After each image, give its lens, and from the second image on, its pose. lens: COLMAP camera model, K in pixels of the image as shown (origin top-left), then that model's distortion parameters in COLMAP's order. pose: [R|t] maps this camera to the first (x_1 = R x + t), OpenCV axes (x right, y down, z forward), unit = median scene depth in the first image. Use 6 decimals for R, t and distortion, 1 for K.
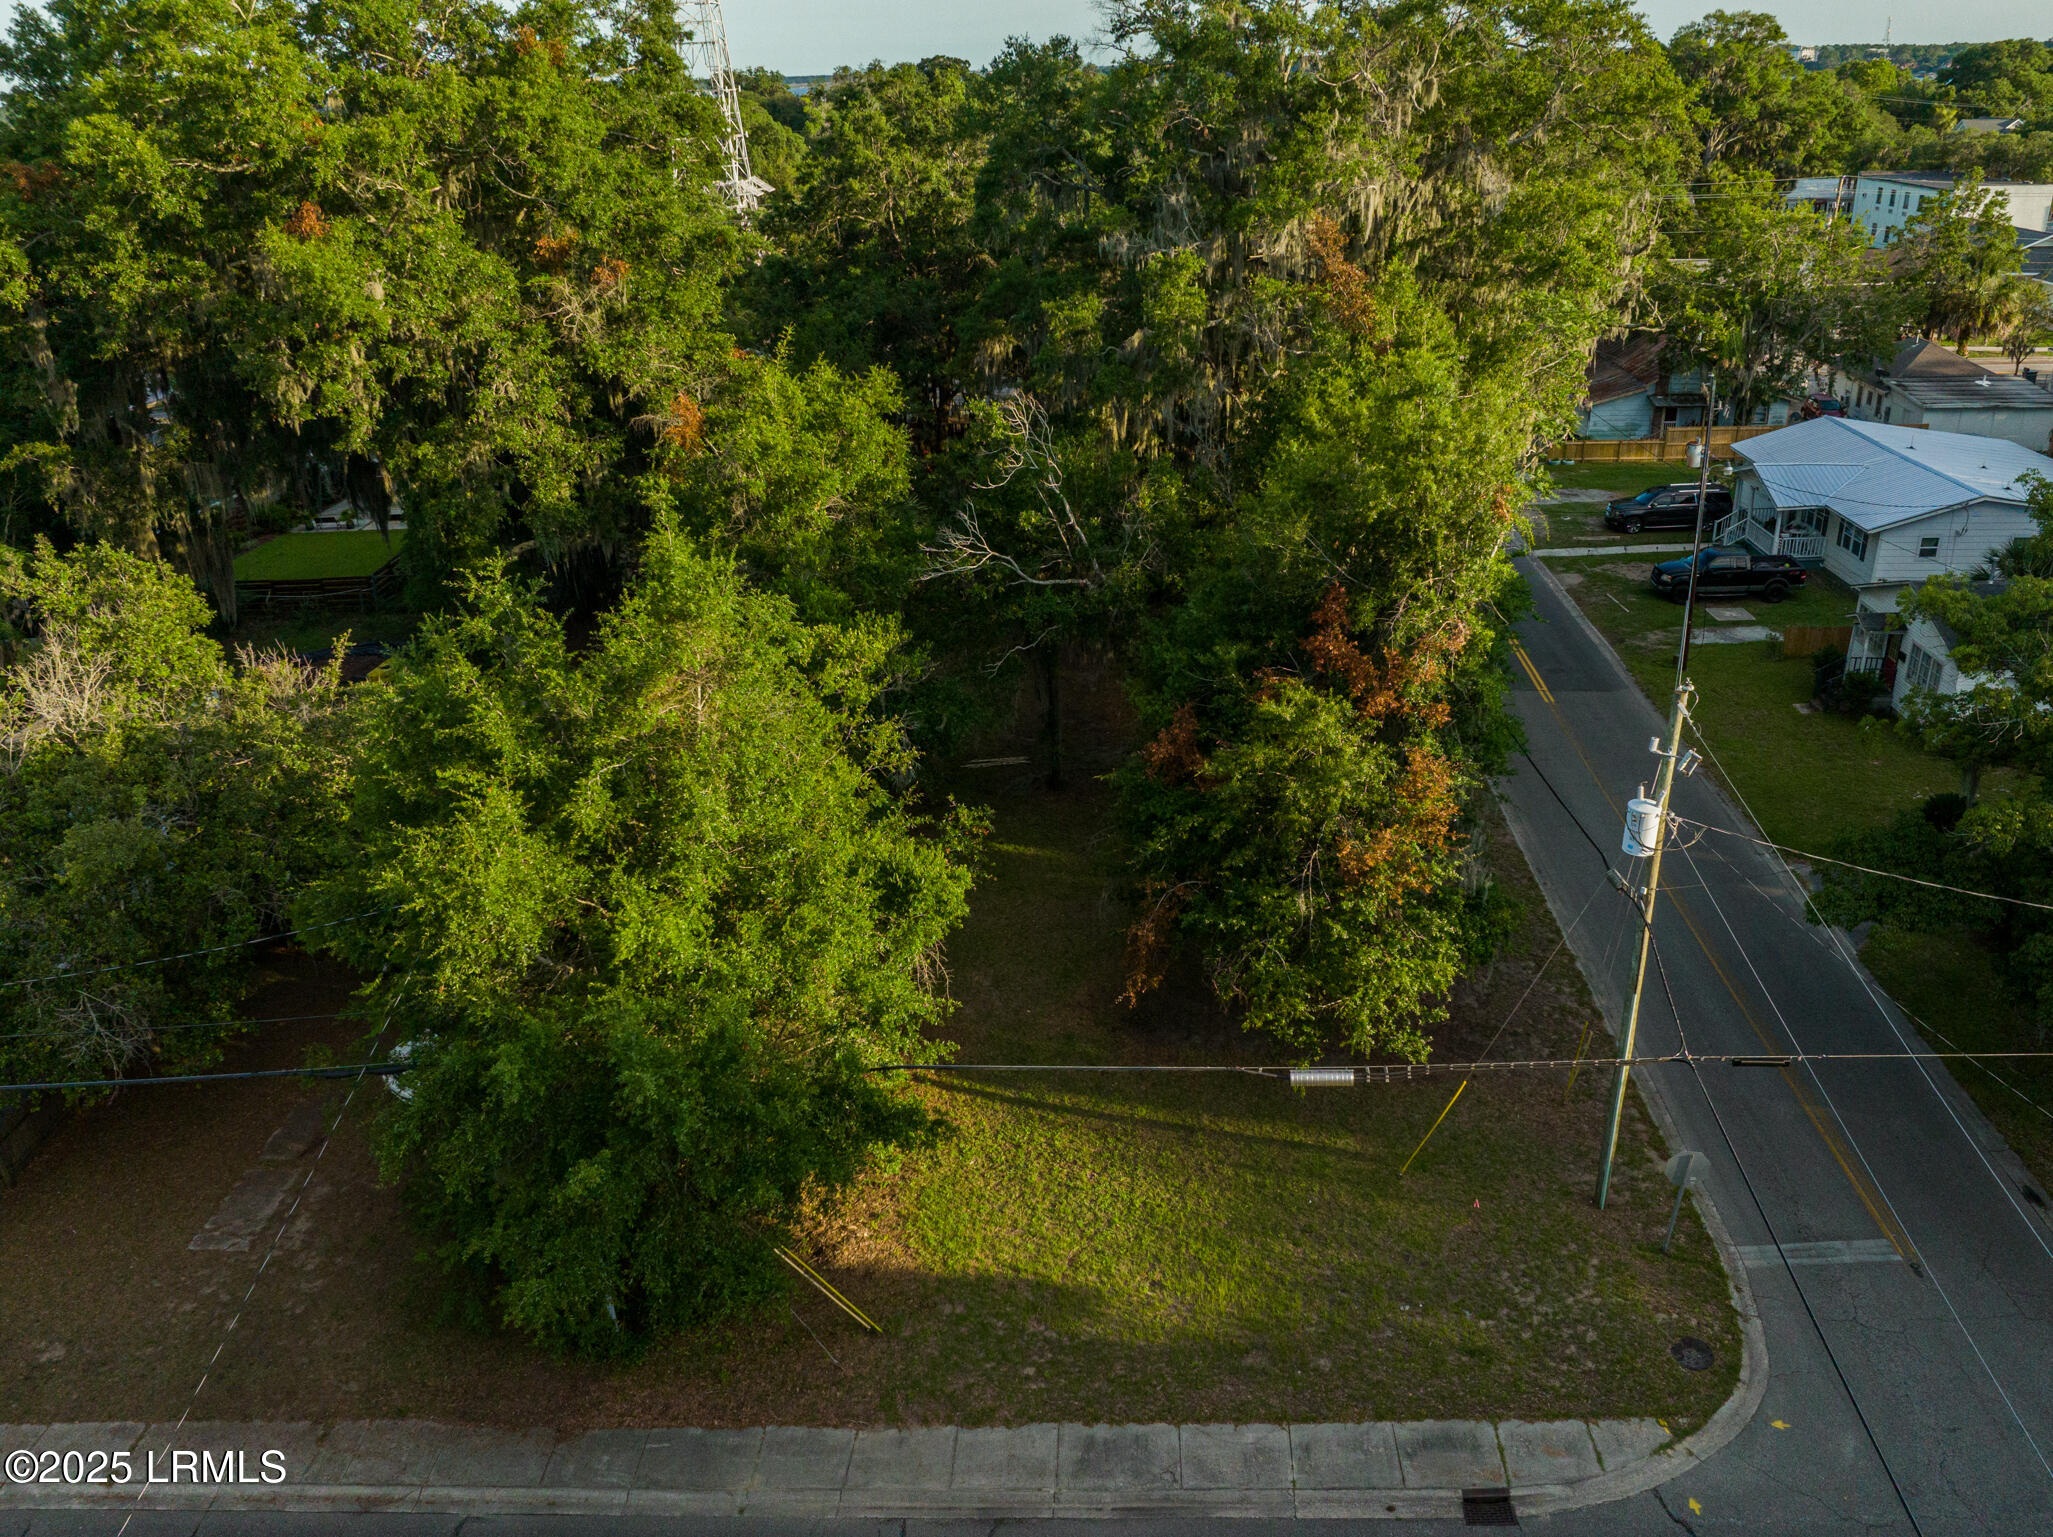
lens RADIAL K [[1422.5, 0, 1040.1], [0, 1422.5, 769.8], [0, 0, 1]] dist [-0.066129, 0.035167]
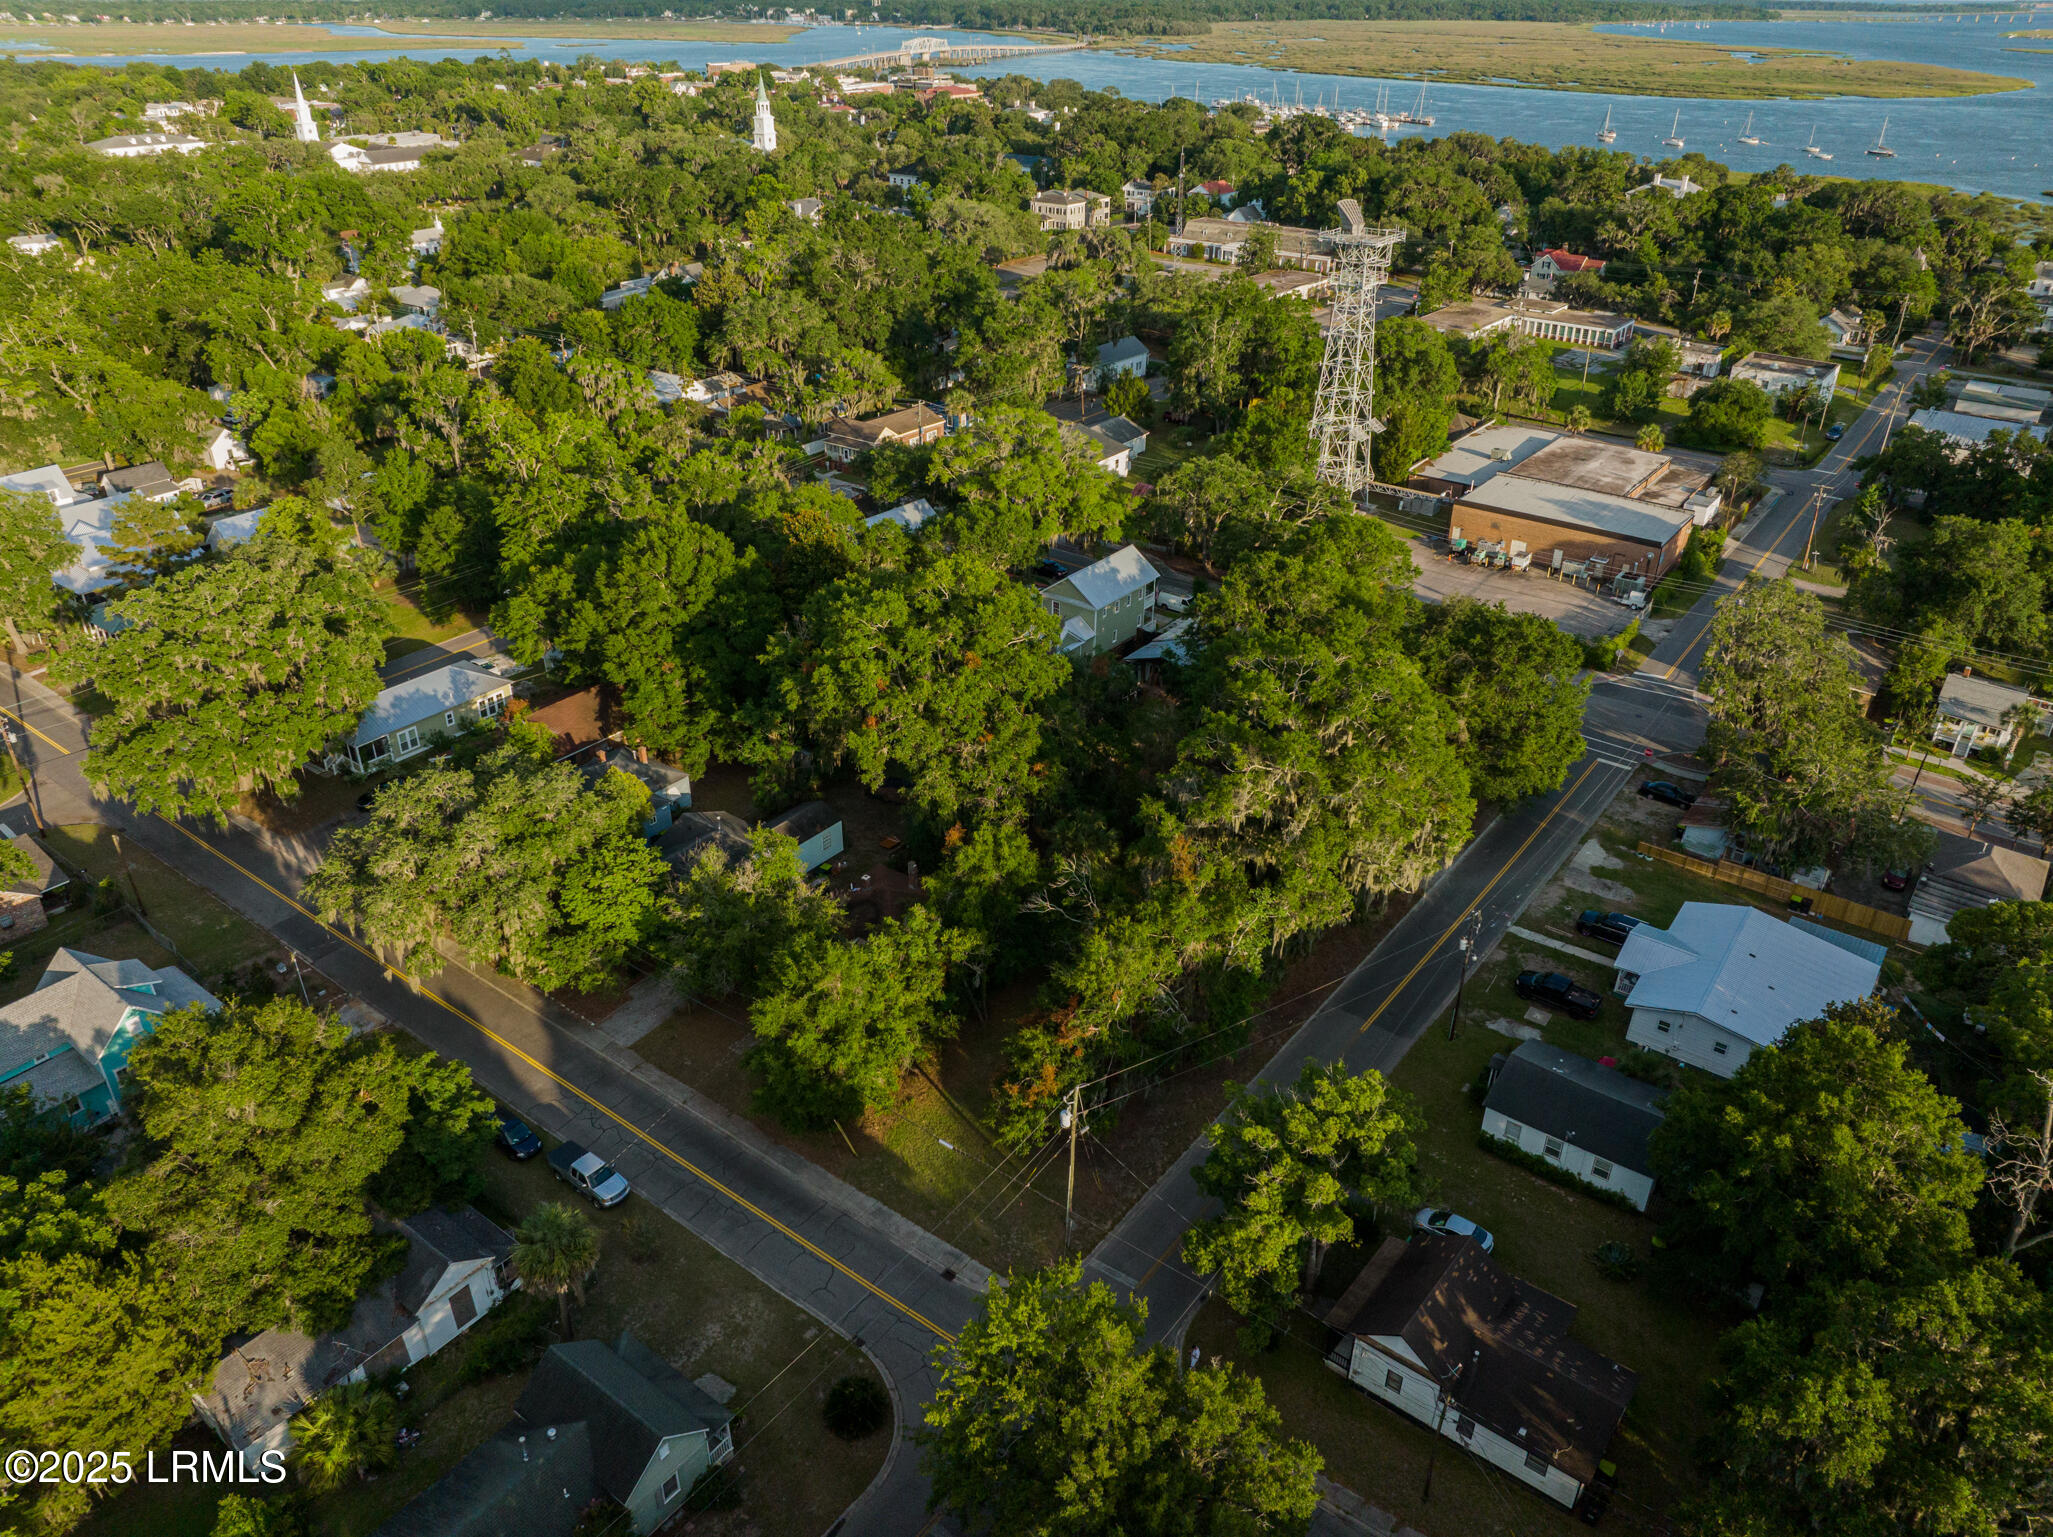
lens RADIAL K [[1422.5, 0, 1040.1], [0, 1422.5, 769.8], [0, 0, 1]] dist [-0.066129, 0.035167]
pose [[0.804584, 0.300465, -0.512216, 1.706978], [-0.243243, 0.953622, 0.177310, -1.209056], [0.541736, -0.018068, 0.840354, -1.663301]]
